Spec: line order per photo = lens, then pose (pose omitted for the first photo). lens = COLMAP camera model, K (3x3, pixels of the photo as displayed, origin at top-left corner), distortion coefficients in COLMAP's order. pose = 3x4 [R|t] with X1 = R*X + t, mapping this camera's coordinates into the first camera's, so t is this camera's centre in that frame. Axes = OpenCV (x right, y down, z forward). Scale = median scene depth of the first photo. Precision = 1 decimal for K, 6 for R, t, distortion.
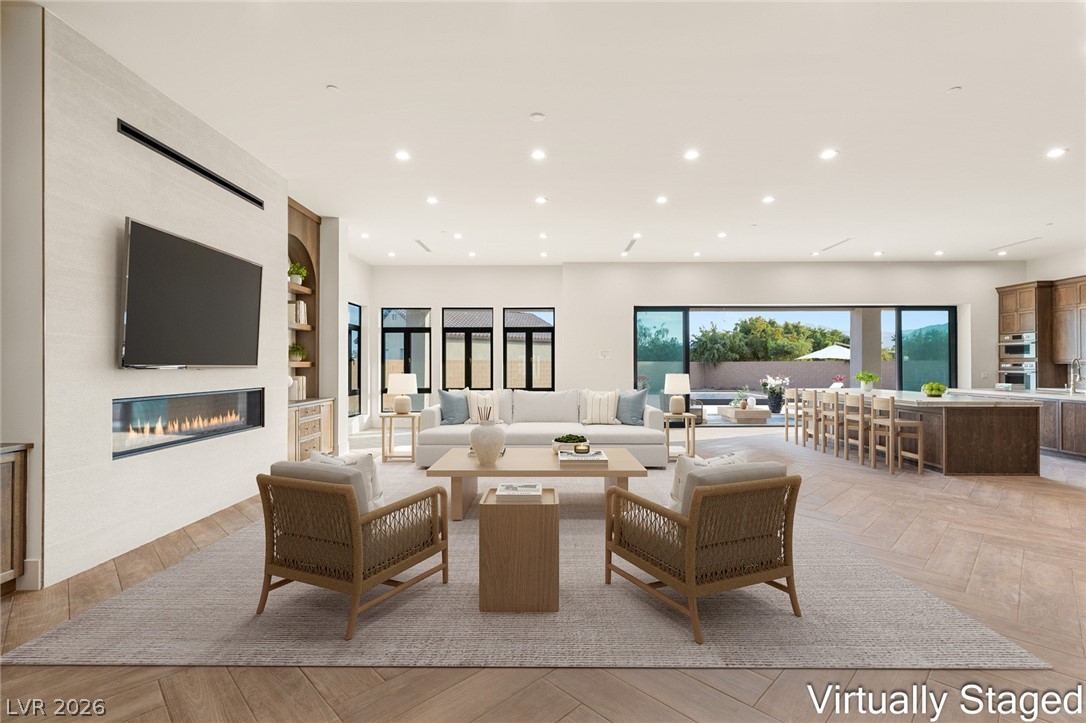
lens RADIAL K [[505.9, 0, 538.7], [0, 505.9, 364.5], [0, 0, 1]] dist [0.001167, 0.000718]
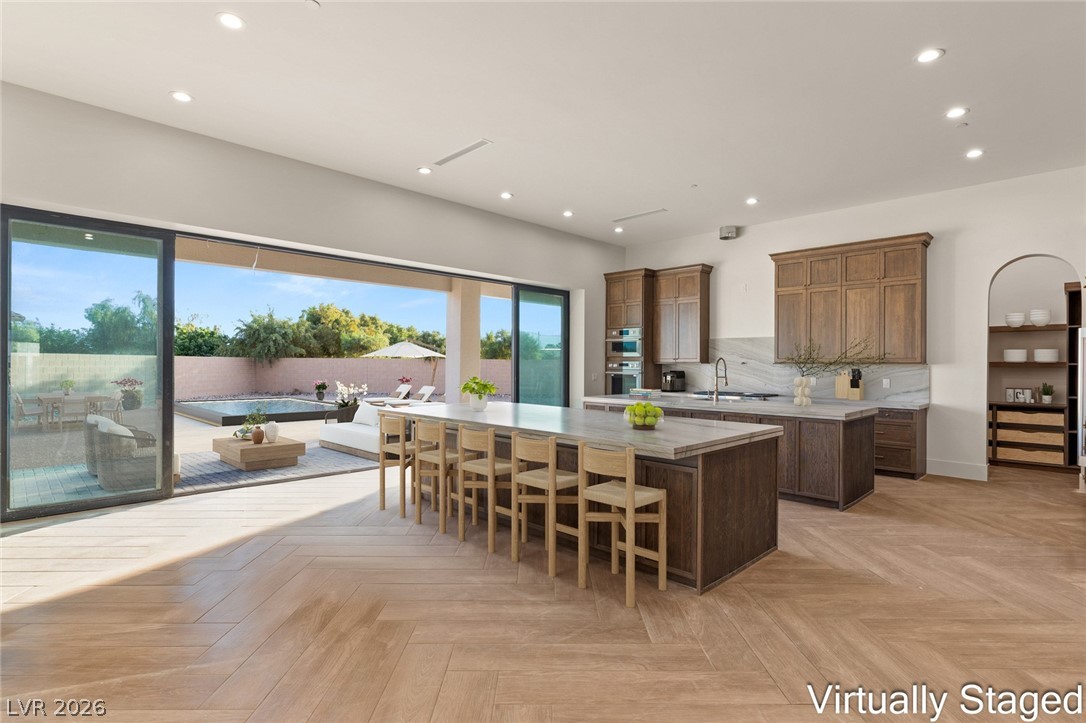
lens RADIAL K [[546.4, 0, 545.4], [0, 546.4, 363.8], [0, 0, 1]] dist [0.017596, 0.000192]
pose [[0.708154, 0.007577, 0.706018, 0.187321], [-0.009981, 0.999950, -0.000721, 0.001066], [-0.705988, -0.006536, 0.708194, 0.421509]]
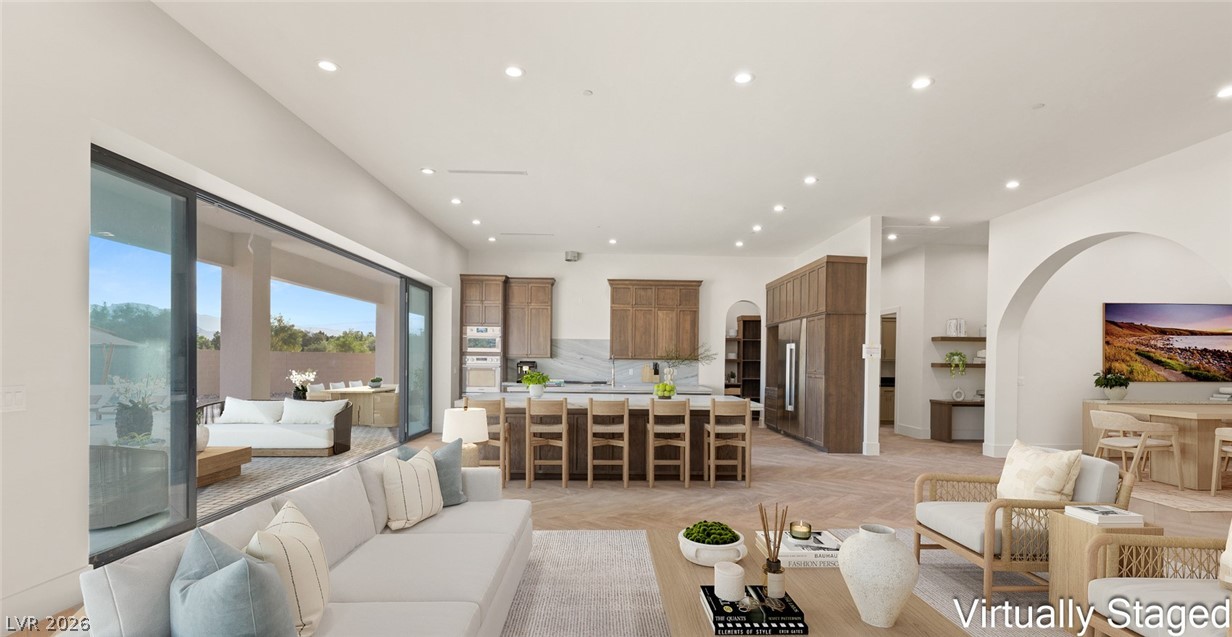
lens RADIAL K [[585.9, 0, 608.4], [0, 585.9, 366.1], [0, 0, 1]] dist [-0.001697, -0.000150]
pose [[-0.011318, -0.002458, 0.999933, -0.163055], [-0.015409, 0.999879, 0.002283, 0.007649], [-0.999817, -0.015382, -0.011354, 0.747750]]
